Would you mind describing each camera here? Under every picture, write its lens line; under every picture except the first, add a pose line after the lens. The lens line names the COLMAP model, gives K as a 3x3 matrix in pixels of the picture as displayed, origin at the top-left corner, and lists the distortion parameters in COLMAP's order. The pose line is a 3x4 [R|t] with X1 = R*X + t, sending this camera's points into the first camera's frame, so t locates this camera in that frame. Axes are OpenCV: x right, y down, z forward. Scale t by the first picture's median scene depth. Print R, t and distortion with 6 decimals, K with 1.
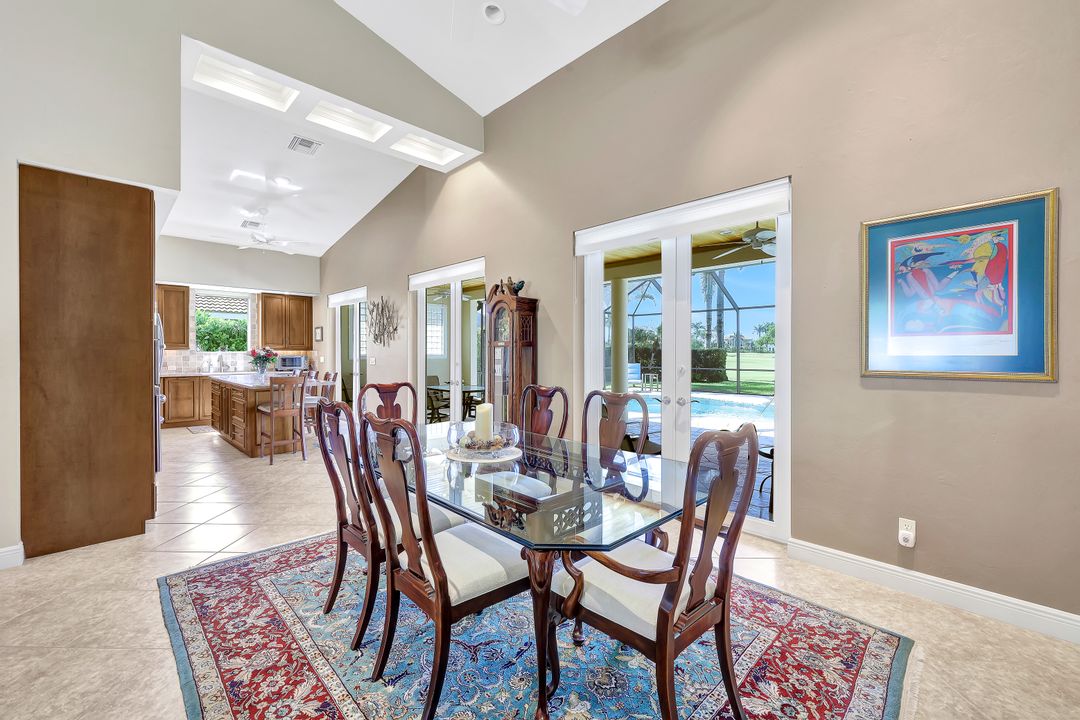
lens RADIAL K [[437.3, 0, 541.4], [0, 437.3, 354.1], [0, 0, 1]] dist [0.007282, -0.000298]
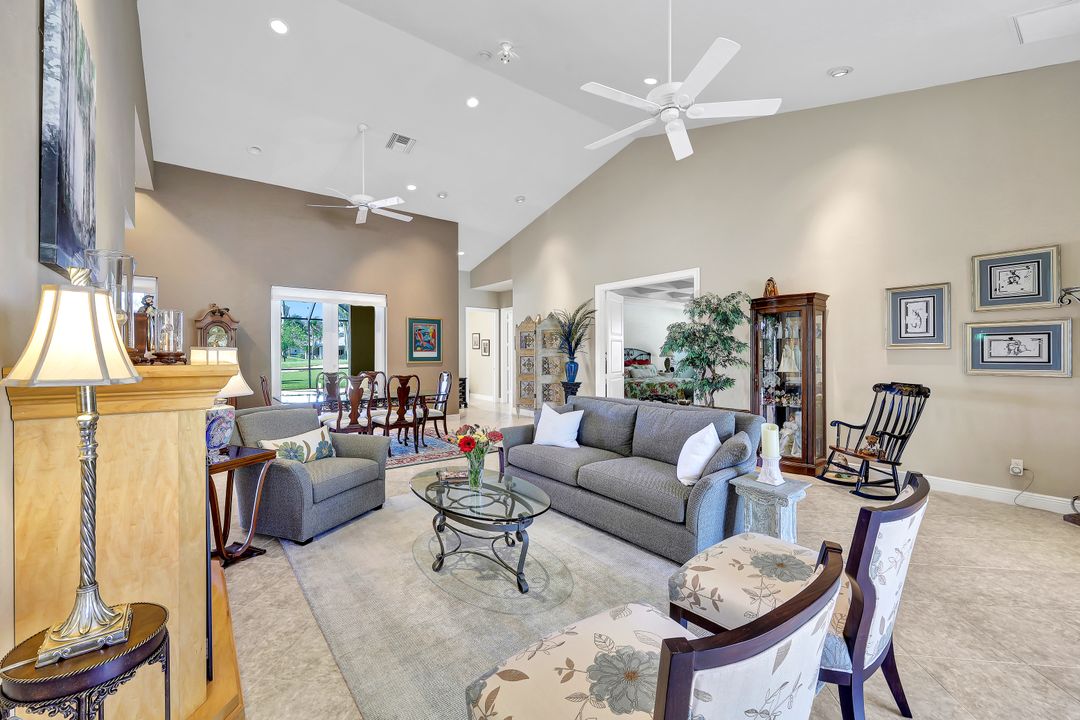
lens RADIAL K [[437.3, 0, 546.4], [0, 437.3, 354.4], [0, 0, 1]] dist [0.007282, -0.000298]
pose [[0.104183, 0.000047, 0.994558, -2.084895], [0.000652, 1.000000, -0.000115, -0.015873], [-0.994558, 0.000660, 0.104183, -0.314970]]
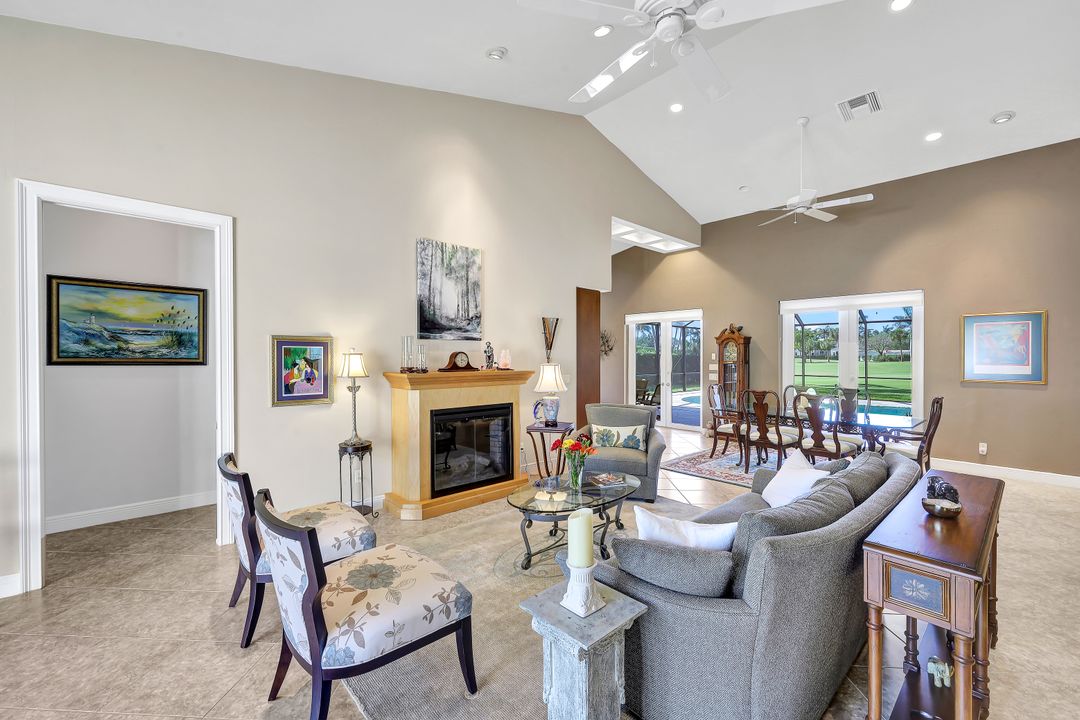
lens RADIAL K [[437.3, 0, 536.1], [0, 437.3, 356.3], [0, 0, 1]] dist [0.007282, -0.000298]
pose [[0.998871, 0.003569, -0.047362, -1.192641], [-0.003720, 0.999988, -0.003119, -0.058842], [0.047351, 0.003292, 0.998873, -1.210886]]
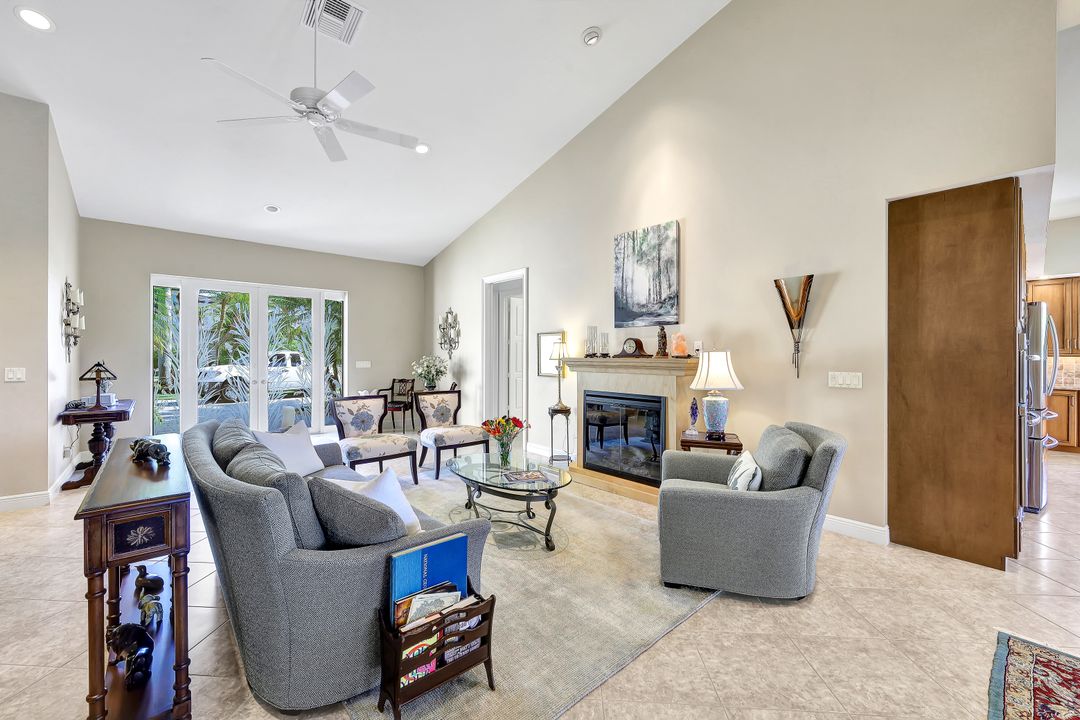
lens RADIAL K [[437.3, 0, 542.3], [0, 437.3, 354.8], [0, 0, 1]] dist [0.007282, -0.000298]
pose [[-0.058100, 0.001921, -0.998309, 0.030387], [-0.006176, 0.999978, 0.002284, -0.021189], [0.998292, 0.006298, -0.058087, 0.130839]]
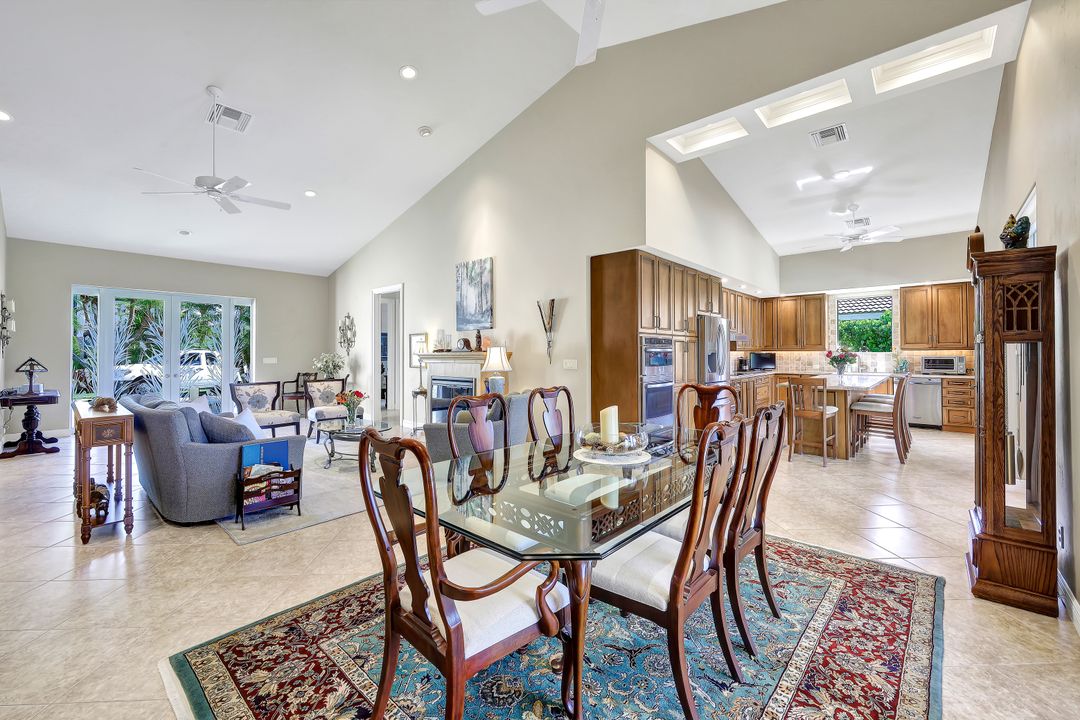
lens RADIAL K [[437.3, 0, 541.3], [0, 437.3, 348.2], [0, 0, 1]] dist [0.007282, -0.000298]
pose [[0.066682, -0.012182, -0.997700, 0.678420], [-0.001917, 0.999922, -0.012337, -0.003084], [0.997772, 0.002735, 0.066653, 0.607255]]
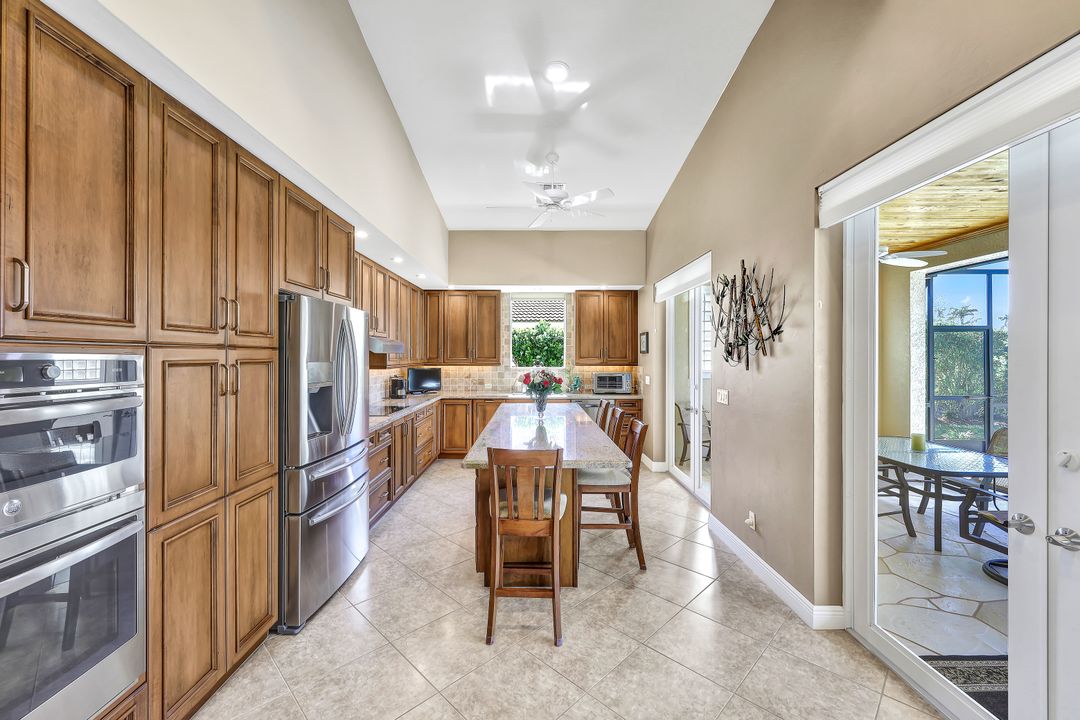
lens RADIAL K [[437.3, 0, 537.2], [0, 437.3, 352.8], [0, 0, 1]] dist [0.007282, -0.000298]
pose [[0.716725, -0.005600, -0.697333, -0.479176], [-0.002835, 0.999936, -0.010944, -0.070888], [0.697350, 0.009820, 0.716664, 1.257585]]
